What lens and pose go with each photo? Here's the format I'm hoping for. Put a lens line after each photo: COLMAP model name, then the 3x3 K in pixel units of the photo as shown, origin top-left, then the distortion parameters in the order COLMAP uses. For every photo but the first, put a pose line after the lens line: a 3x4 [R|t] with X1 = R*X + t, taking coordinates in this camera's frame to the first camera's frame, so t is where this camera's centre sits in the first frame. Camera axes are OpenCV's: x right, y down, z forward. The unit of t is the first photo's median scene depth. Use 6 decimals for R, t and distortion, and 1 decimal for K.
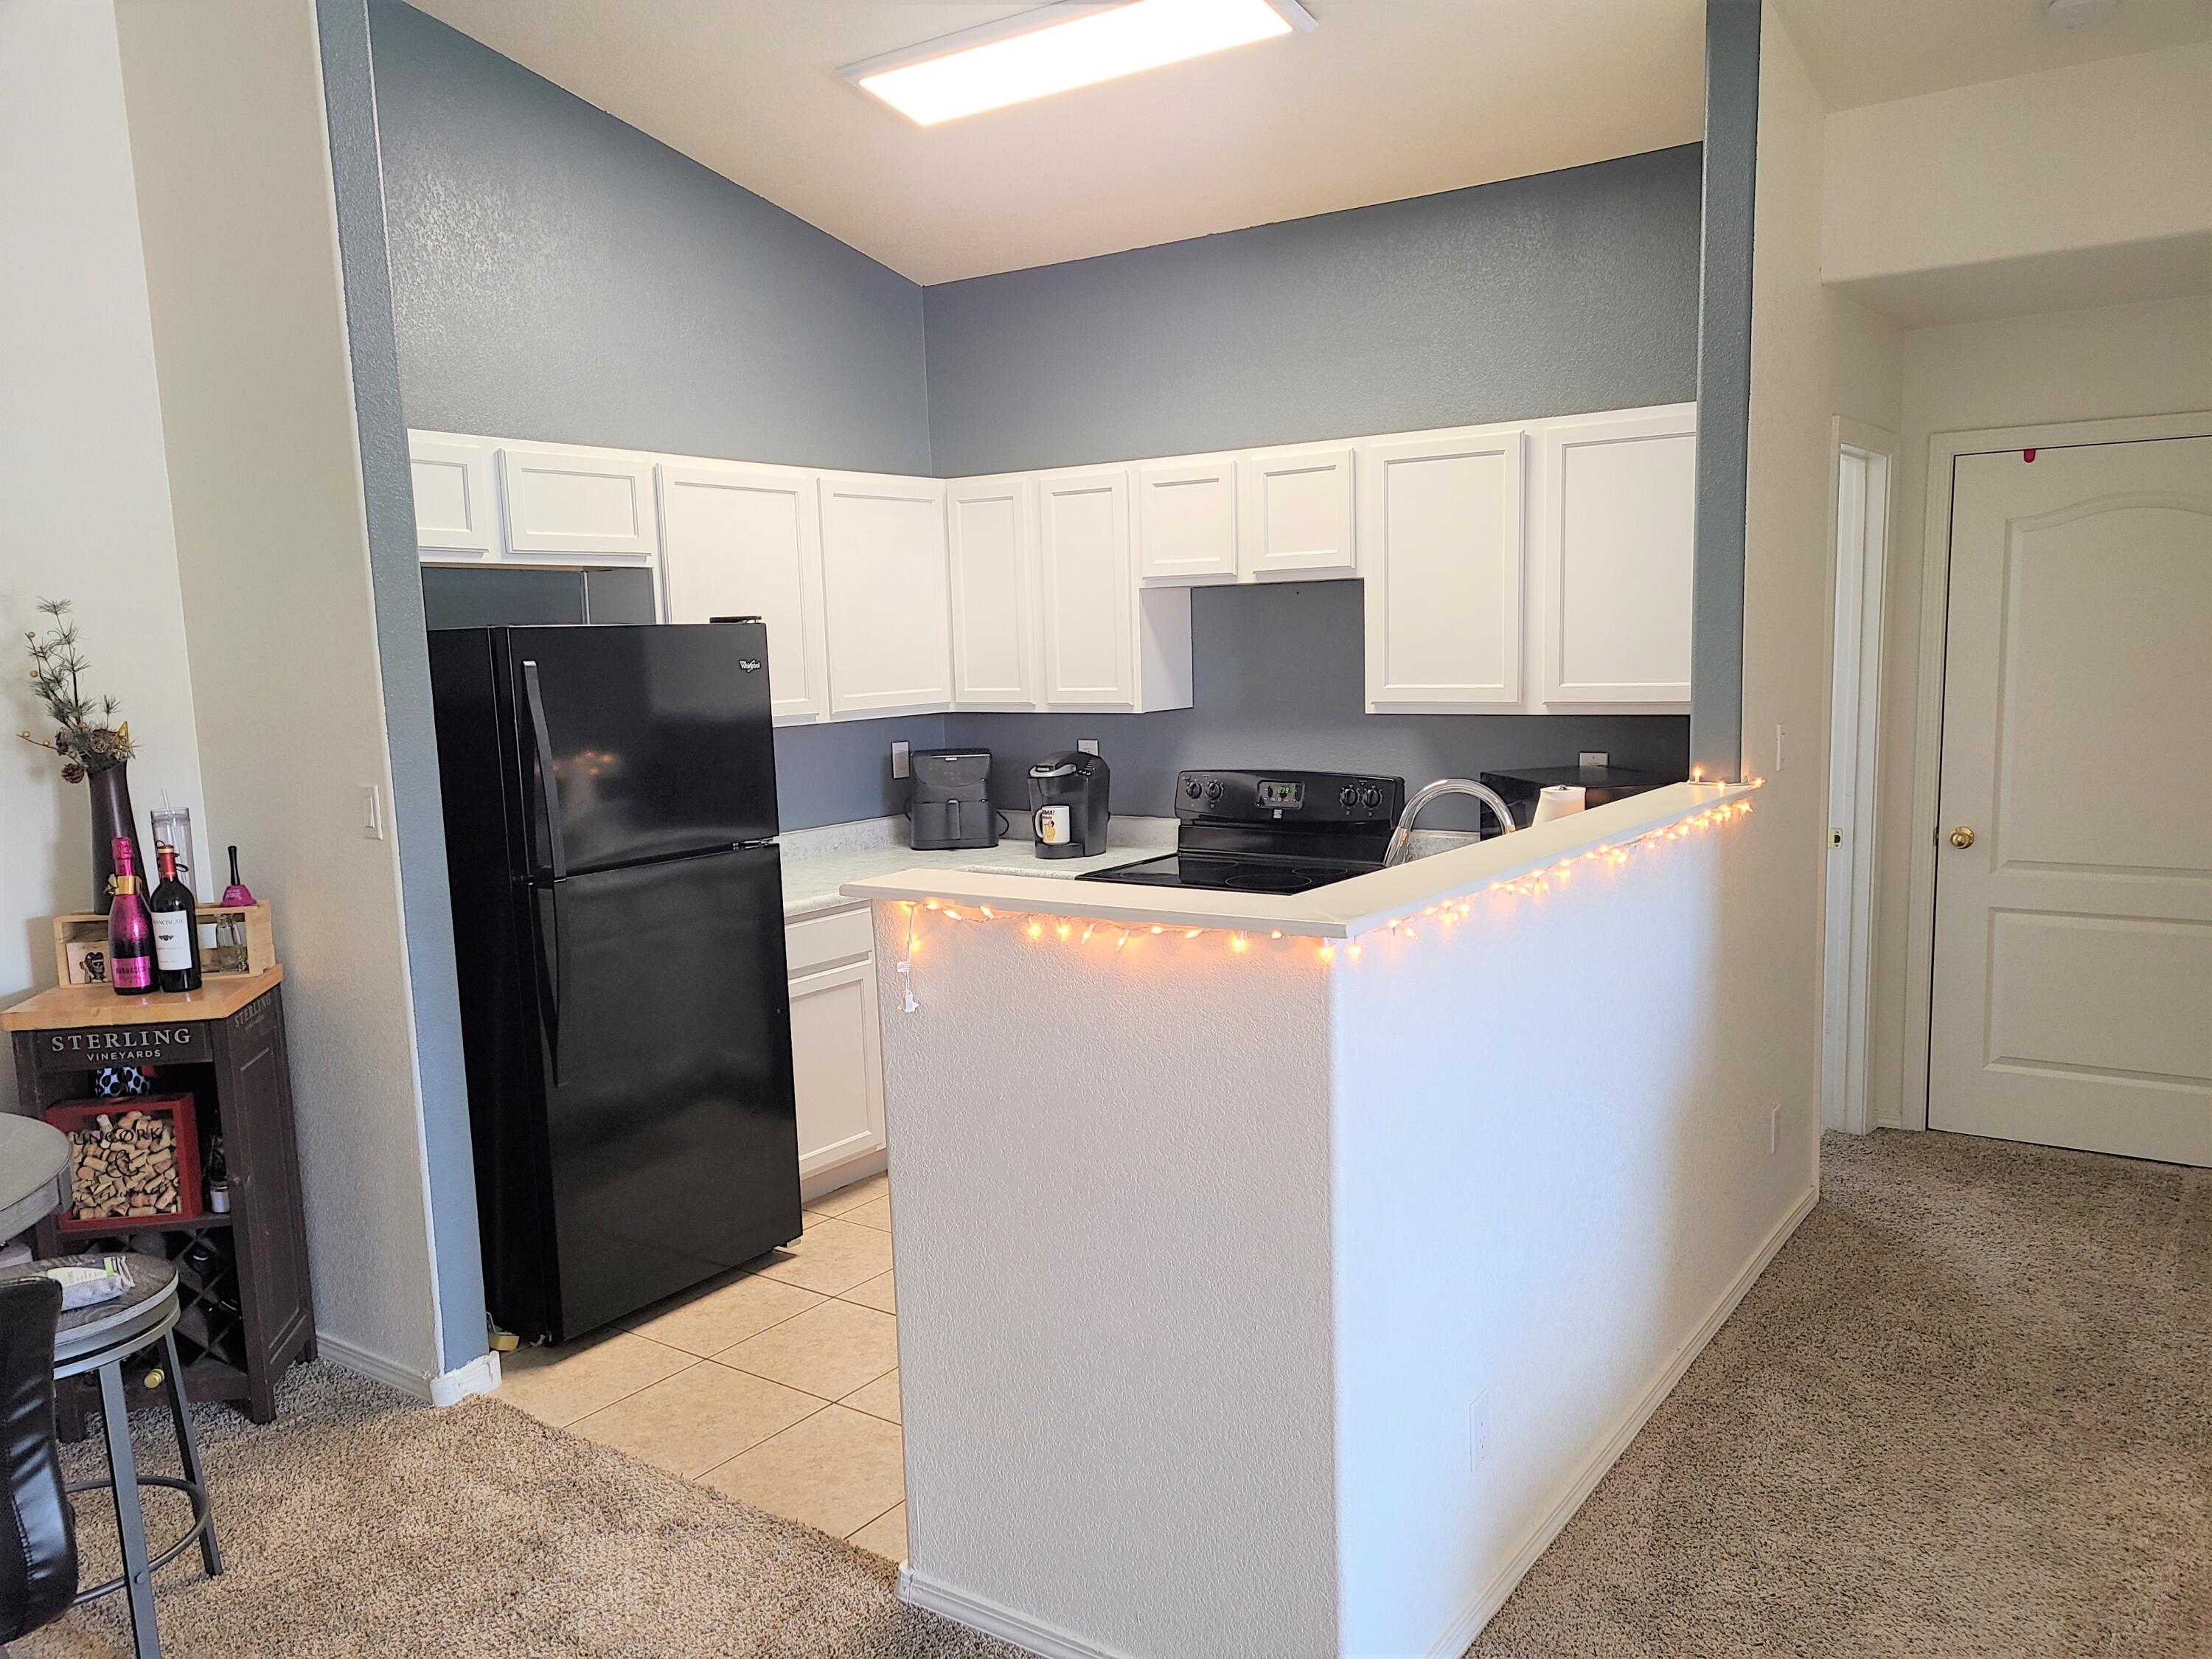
lens RADIAL K [[1664.3, 0, 1115.1], [0, 1664.3, 853.3], [0, 0, 1]] dist [0.063391, -0.053929]
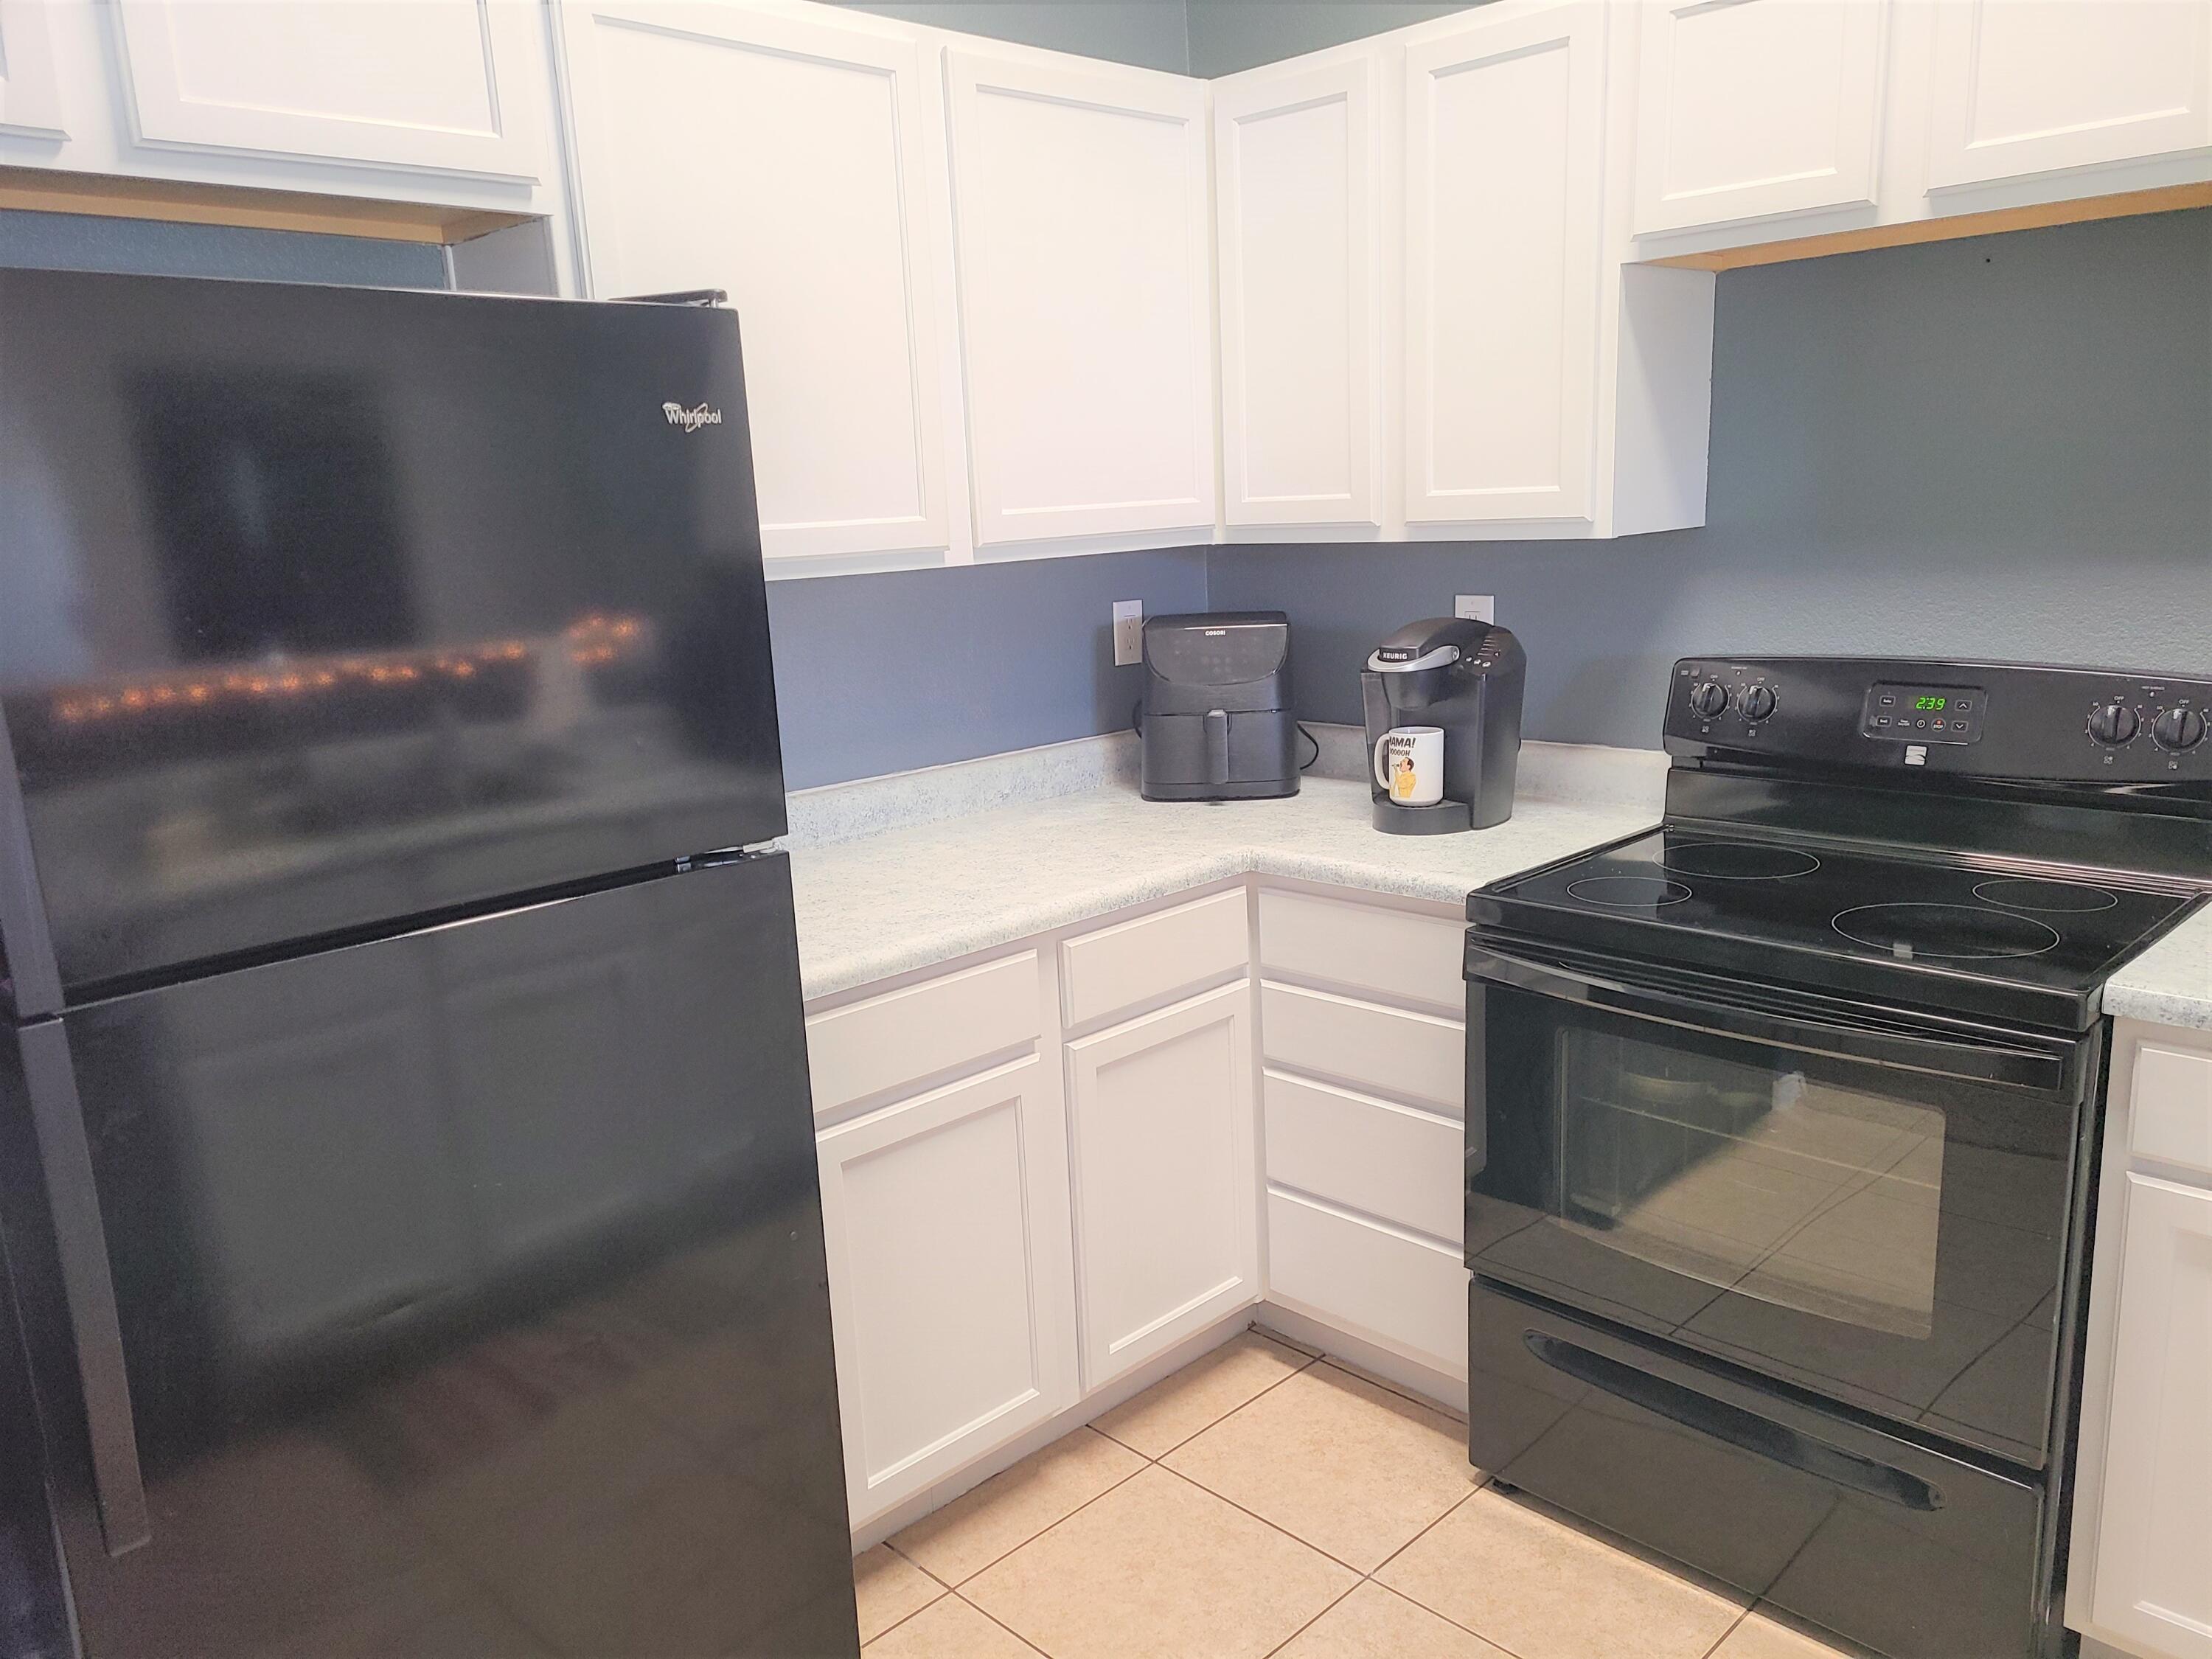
lens RADIAL K [[1664.3, 0, 1115.1], [0, 1664.3, 853.3], [0, 0, 1]] dist [0.063391, -0.053929]
pose [[0.985255, 0.022609, -0.169591, -0.040368], [-0.007246, 0.995855, 0.090664, -0.036936], [0.170938, -0.088099, 0.981335, 0.496572]]
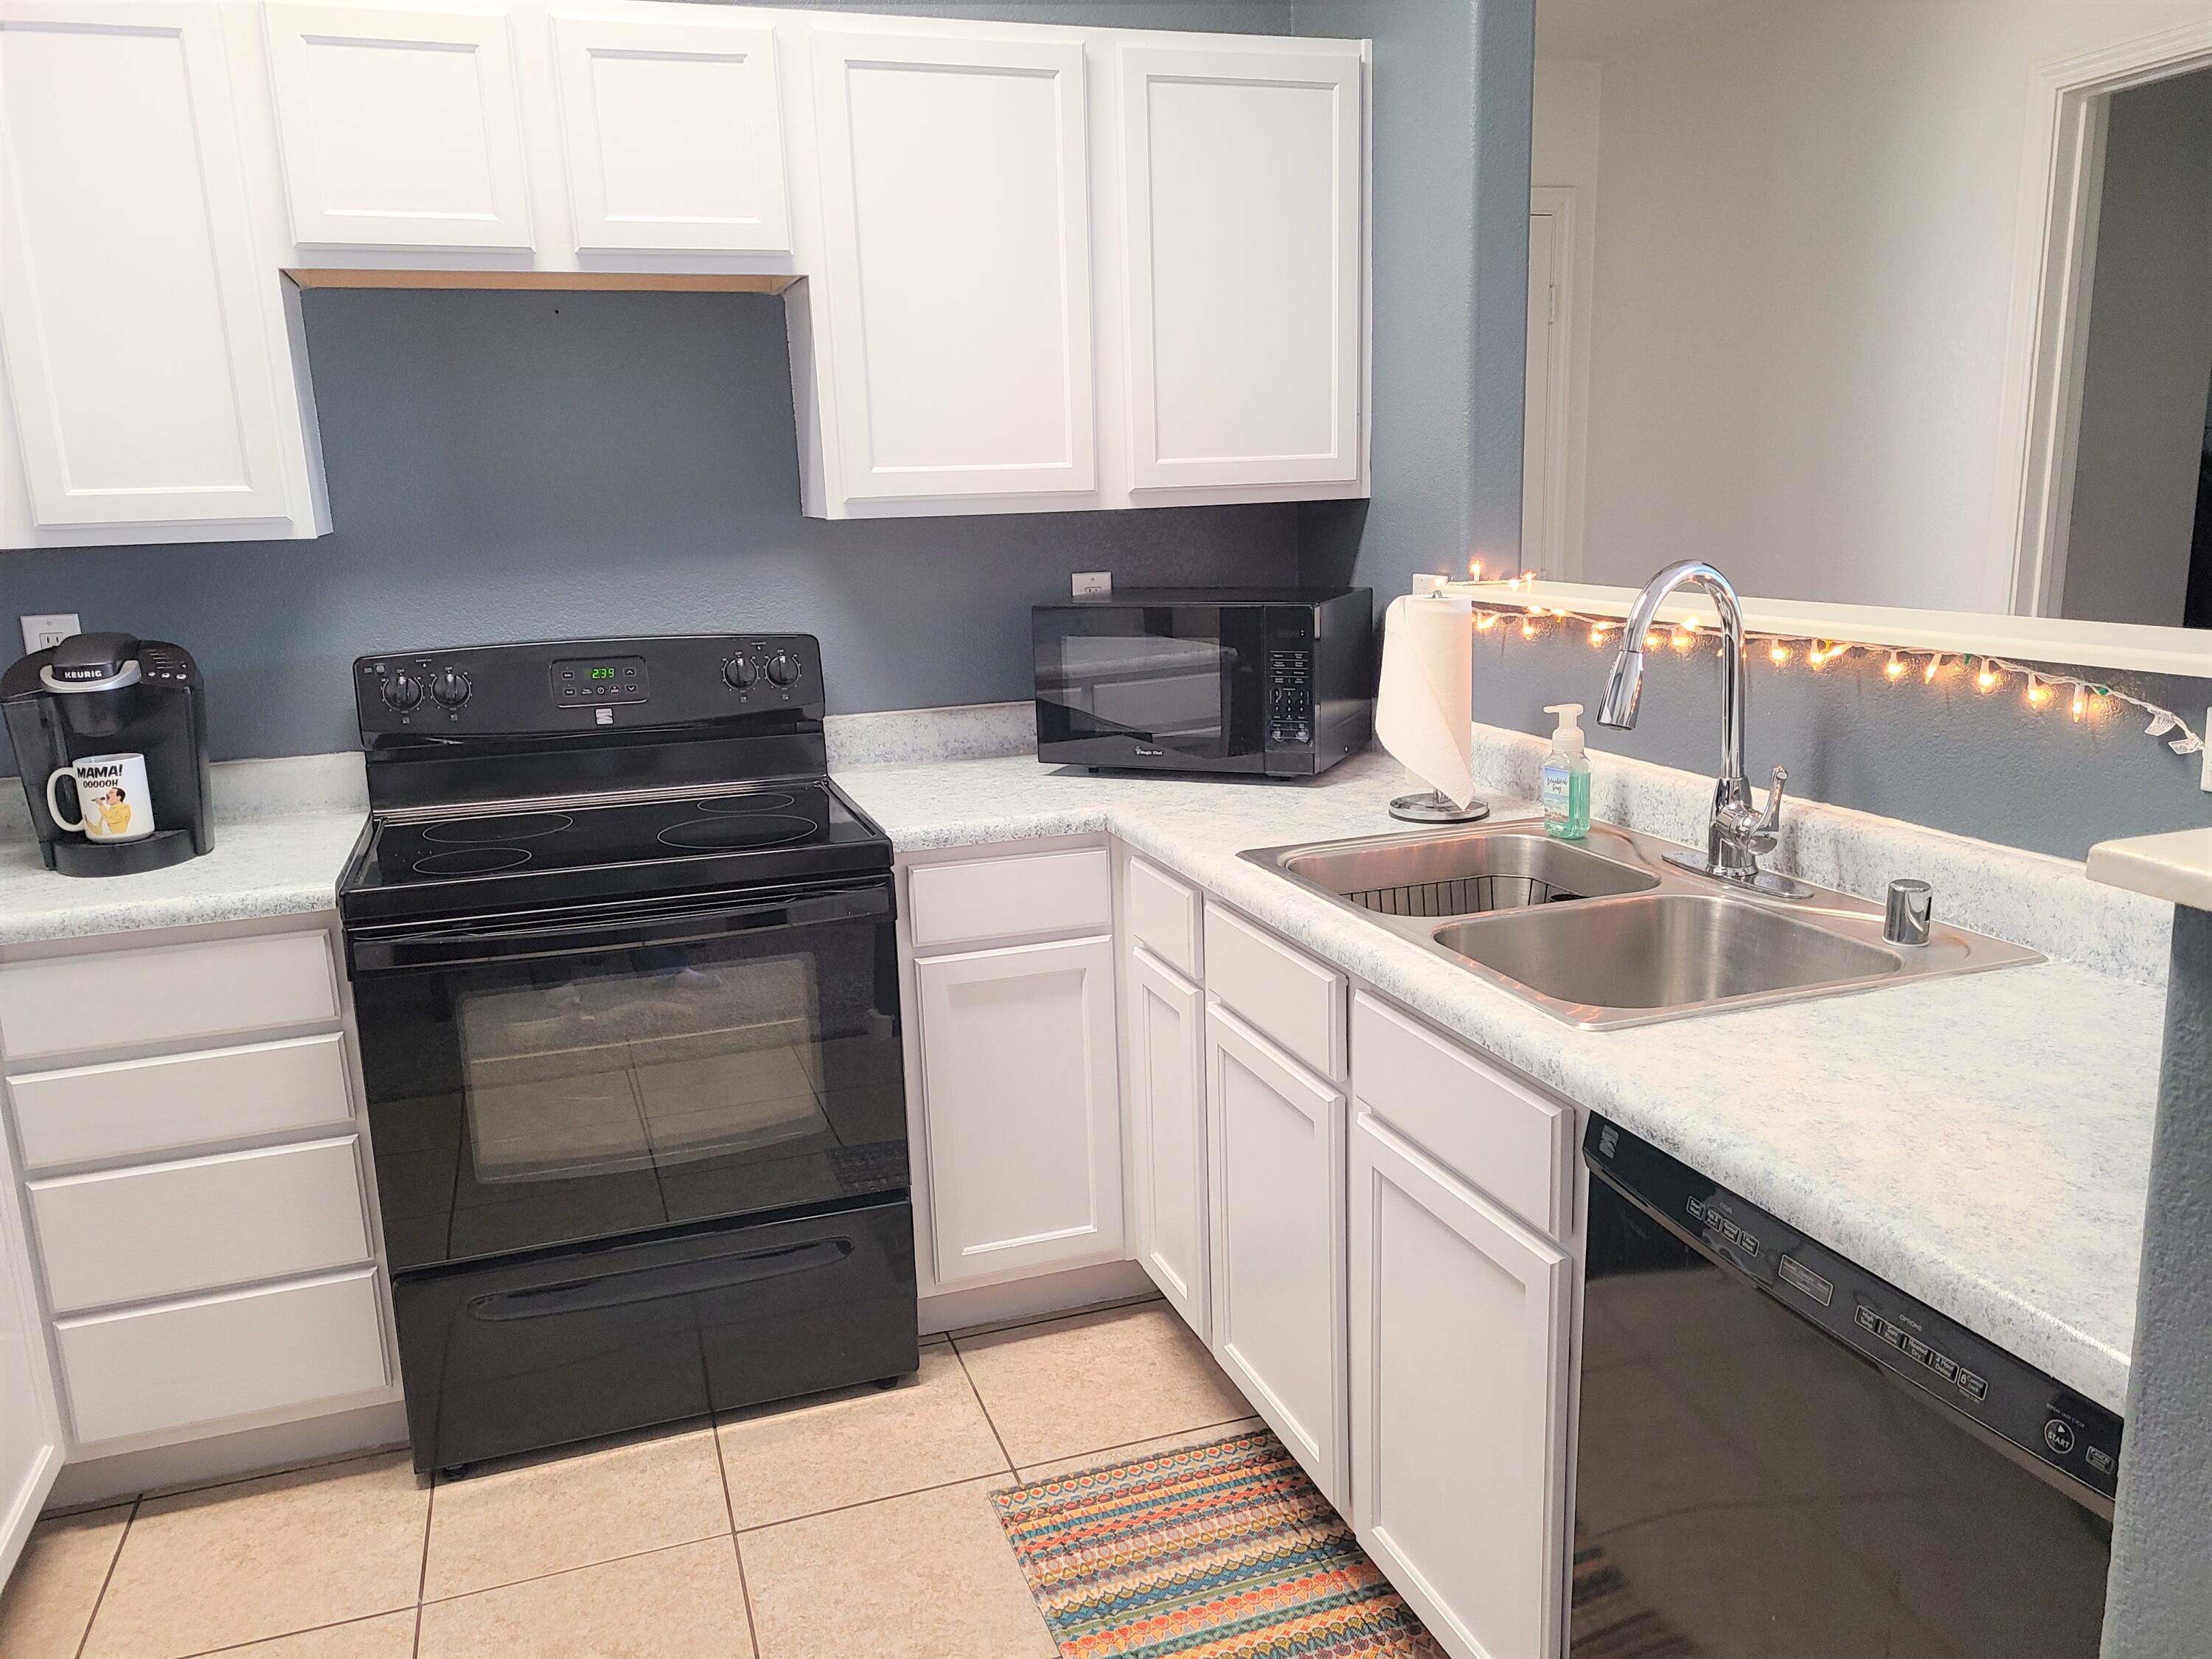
lens RADIAL K [[1660.8, 0, 1110.1], [0, 1660.8, 855.1], [0, 0, 1]] dist [0.064209, -0.052704]
pose [[0.585060, -0.171062, 0.792744, -0.250203], [0.124153, 0.984871, 0.120892, -0.024255], [-0.801430, 0.027693, 0.597447, 0.525868]]
